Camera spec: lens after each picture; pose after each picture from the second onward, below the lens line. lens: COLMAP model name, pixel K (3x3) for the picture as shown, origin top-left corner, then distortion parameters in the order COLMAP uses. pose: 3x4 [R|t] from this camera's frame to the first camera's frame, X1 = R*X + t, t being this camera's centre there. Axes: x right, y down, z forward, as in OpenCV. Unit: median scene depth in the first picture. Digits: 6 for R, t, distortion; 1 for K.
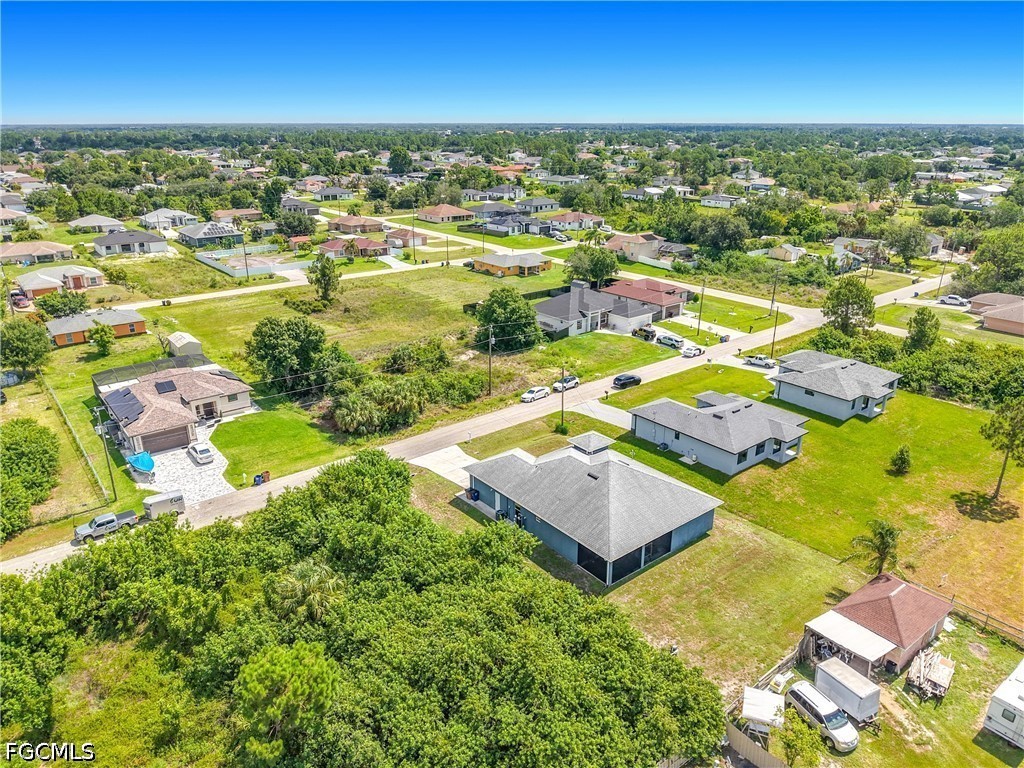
lens RADIAL K [[692.2, 0, 512.0], [0, 692.2, 384.0], [0, 0, 1]] dist [0.062016, -0.109458]
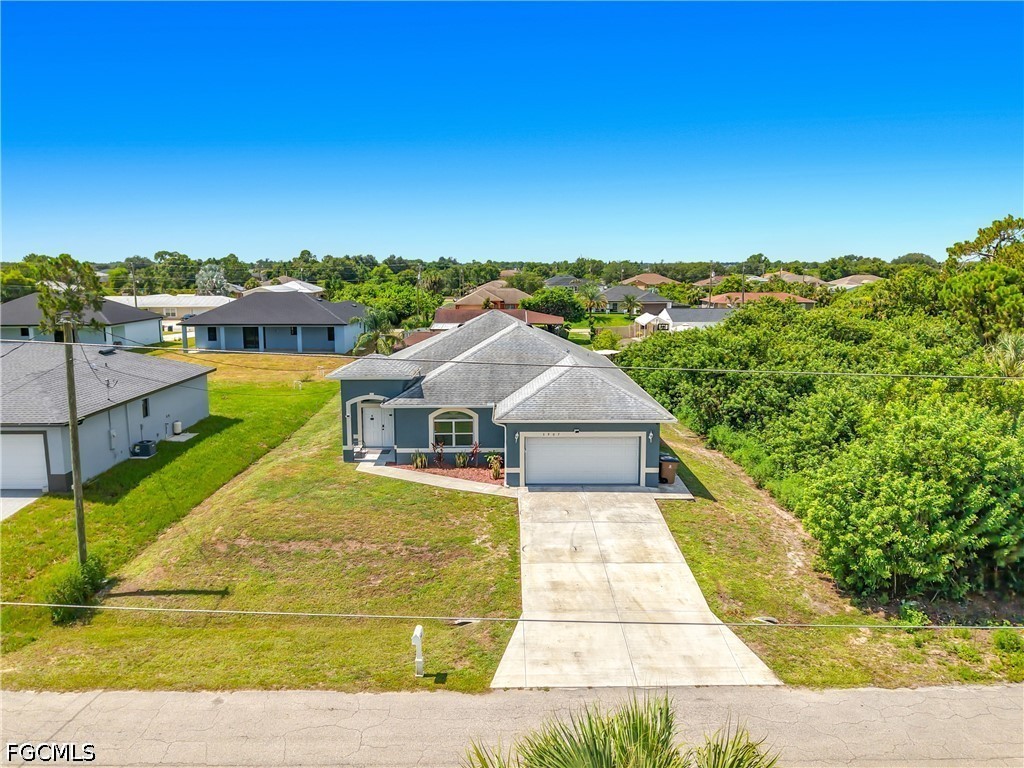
lens RADIAL K [[710.4, 0, 513.7], [0, 710.4, 353.4], [0, 0, 1]] dist [-0.003884, -0.002163]
pose [[-0.785084, -0.078203, 0.614433, -0.155672], [0.215962, 0.895184, 0.389880, -0.057796], [-0.580520, 0.438783, -0.685906, 0.833918]]
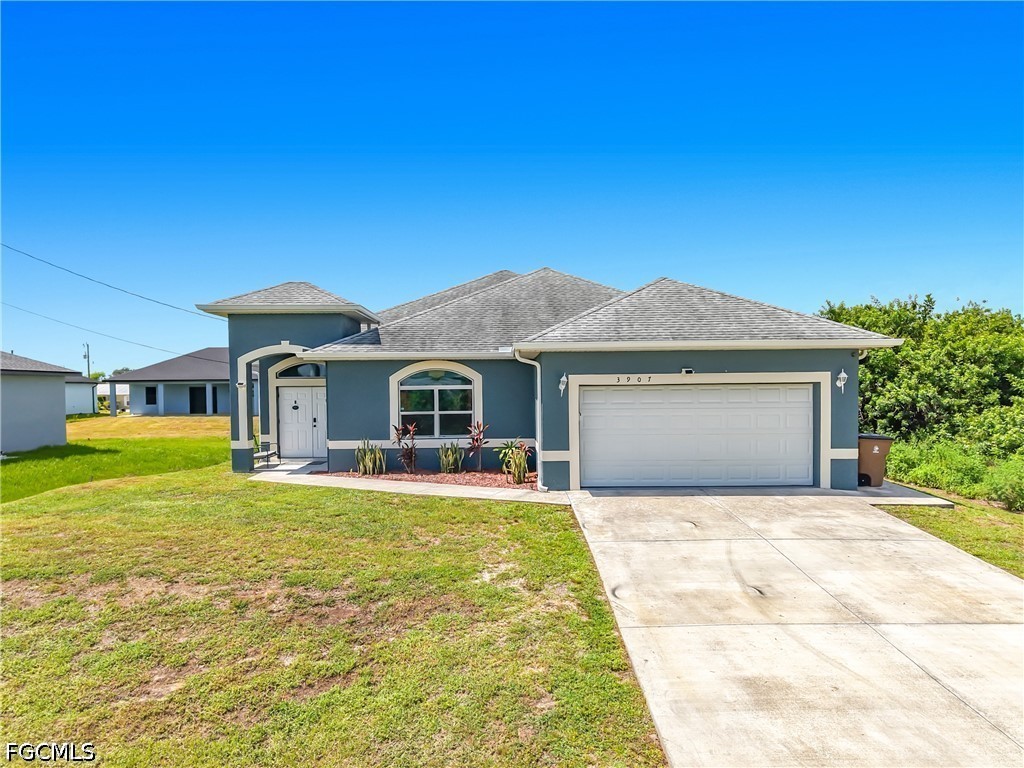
lens RADIAL K [[695.9, 0, 512.7], [0, 695.9, 401.0], [0, 0, 1]] dist [0.005547, 0.002015]
pose [[-0.787866, -0.005054, 0.615826, -0.067265], [0.222104, 0.930339, 0.291787, 0.036770], [-0.574401, 0.366667, -0.731860, 0.764143]]
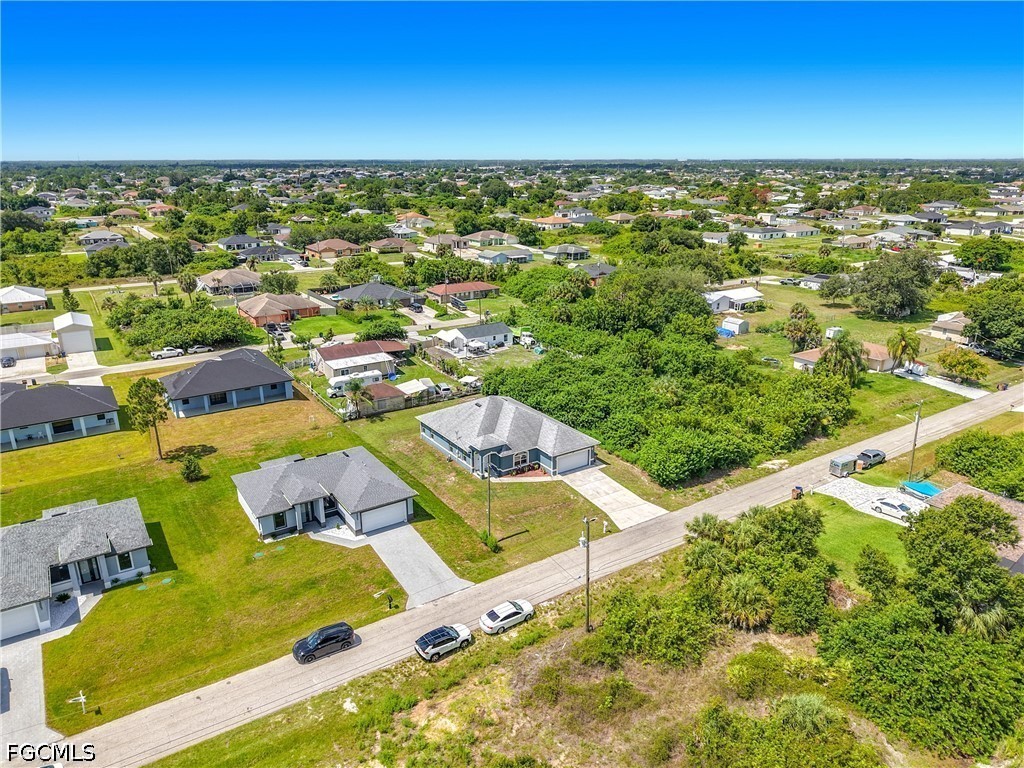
lens RADIAL K [[692.2, 0, 512.0], [0, 692.2, 384.0], [0, 0, 1]] dist [0.062016, -0.109458]
pose [[-0.995445, -0.030173, 0.090438, -0.015345], [0.032645, 0.783385, 0.620678, -0.447109], [-0.089576, 0.620804, -0.778832, 1.193430]]
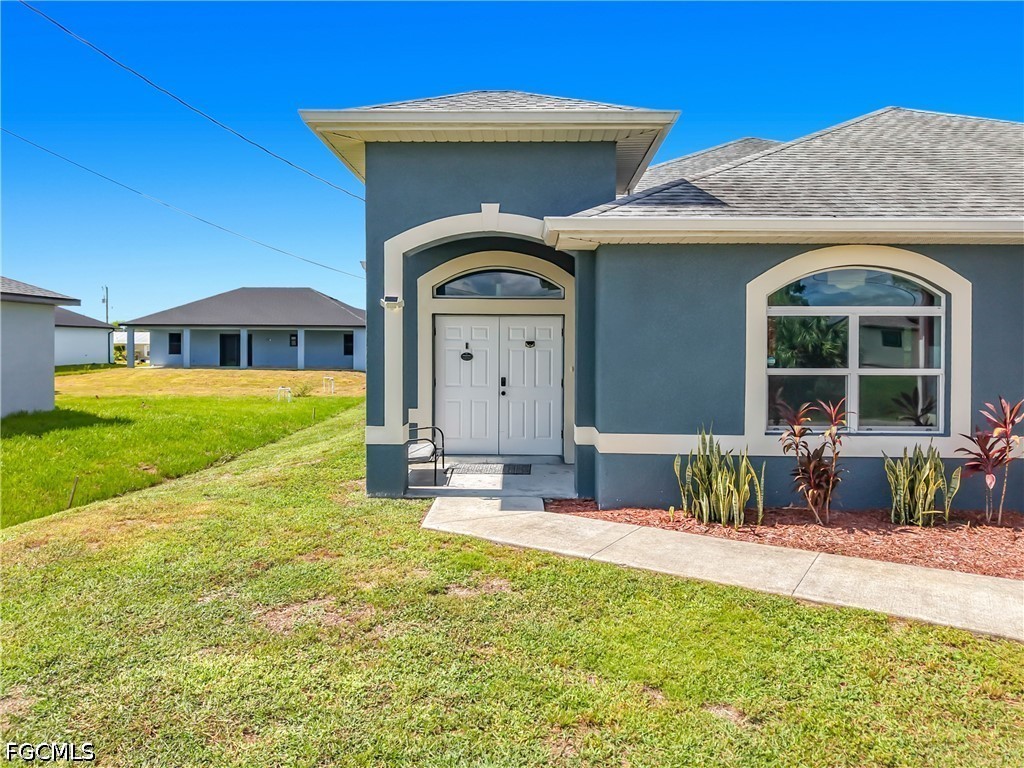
lens RADIAL K [[722.6, 0, 509.7], [0, 722.6, 347.6], [0, 0, 1]] dist [-0.003734, -0.001069]
pose [[-0.762006, -0.007096, 0.647531, 0.021263], [0.220339, 0.937436, 0.269564, 0.052930], [-0.608932, 0.348085, -0.712768, 0.729152]]
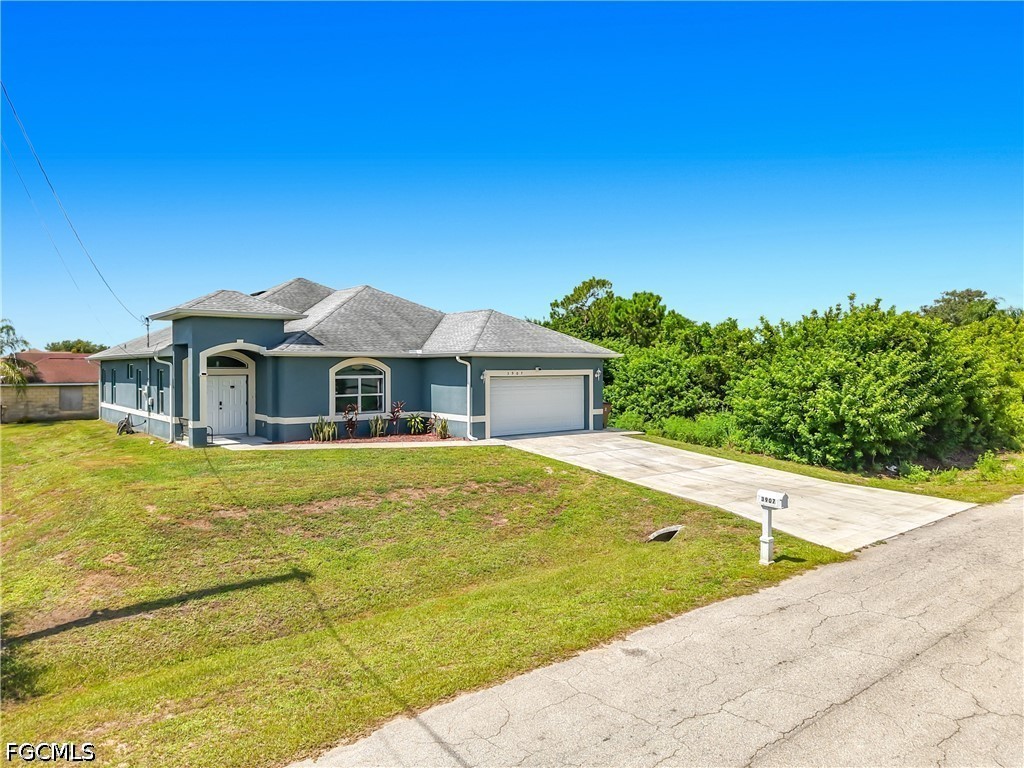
lens RADIAL K [[684.6, 0, 520.1], [0, 684.6, 382.5], [0, 0, 1]] dist [0.033354, -0.000592]
pose [[-0.999940, 0.000700, -0.010925, -0.006872], [-0.003408, 0.928436, 0.371477, -0.002332], [0.010404, 0.371492, -0.928378, 0.858483]]
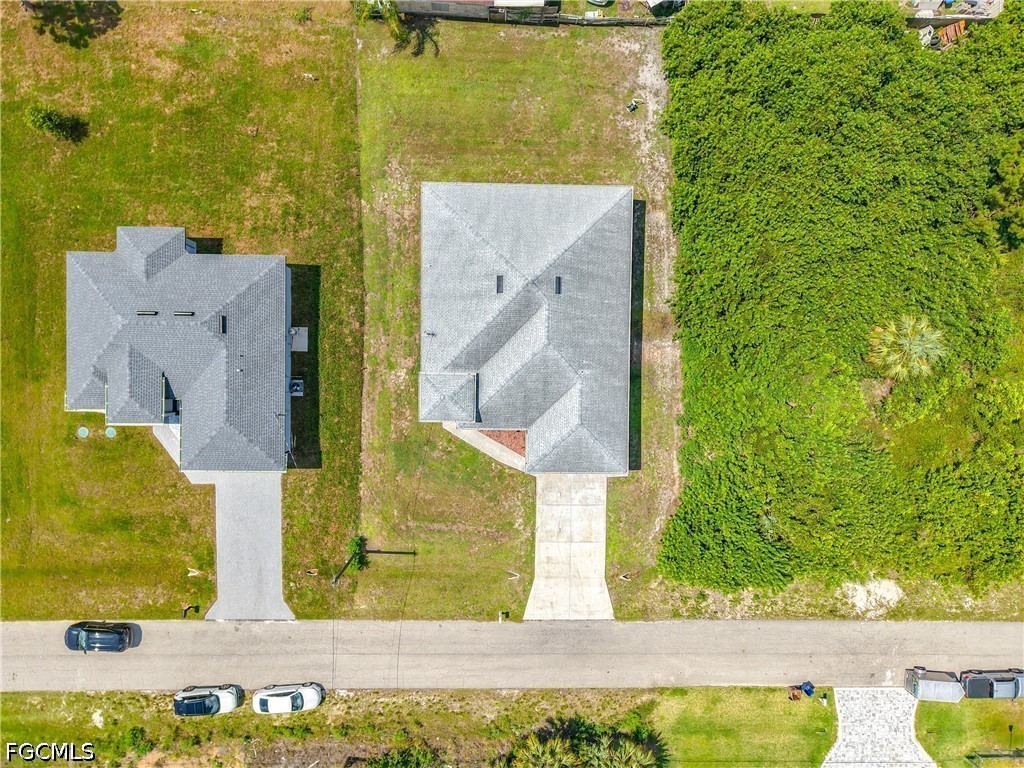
lens RADIAL K [[713.1, 0, 516.5], [0, 713.1, 385.3], [0, 0, 1]] dist [0.048072, -0.047429]
pose [[-0.769337, -0.637558, -0.040500, 0.066229], [0.190462, -0.289419, 0.938062, -0.357672], [-0.609791, 0.713972, 0.344091, 0.475423]]
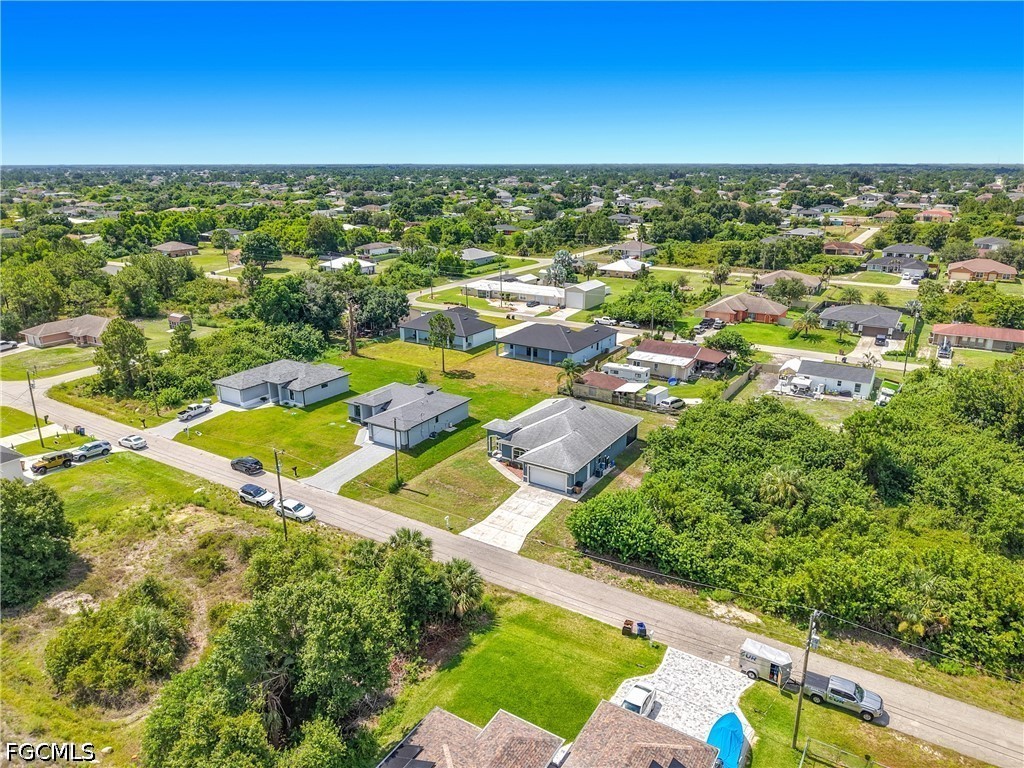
lens RADIAL K [[692.2, 0, 512.0], [0, 692.2, 384.0], [0, 0, 1]] dist [0.062016, -0.109458]
pose [[-0.325452, -0.286805, 0.901012, -0.622860], [0.332949, 0.857102, 0.393092, -0.291487], [-0.885000, 0.427924, -0.183454, 0.777032]]
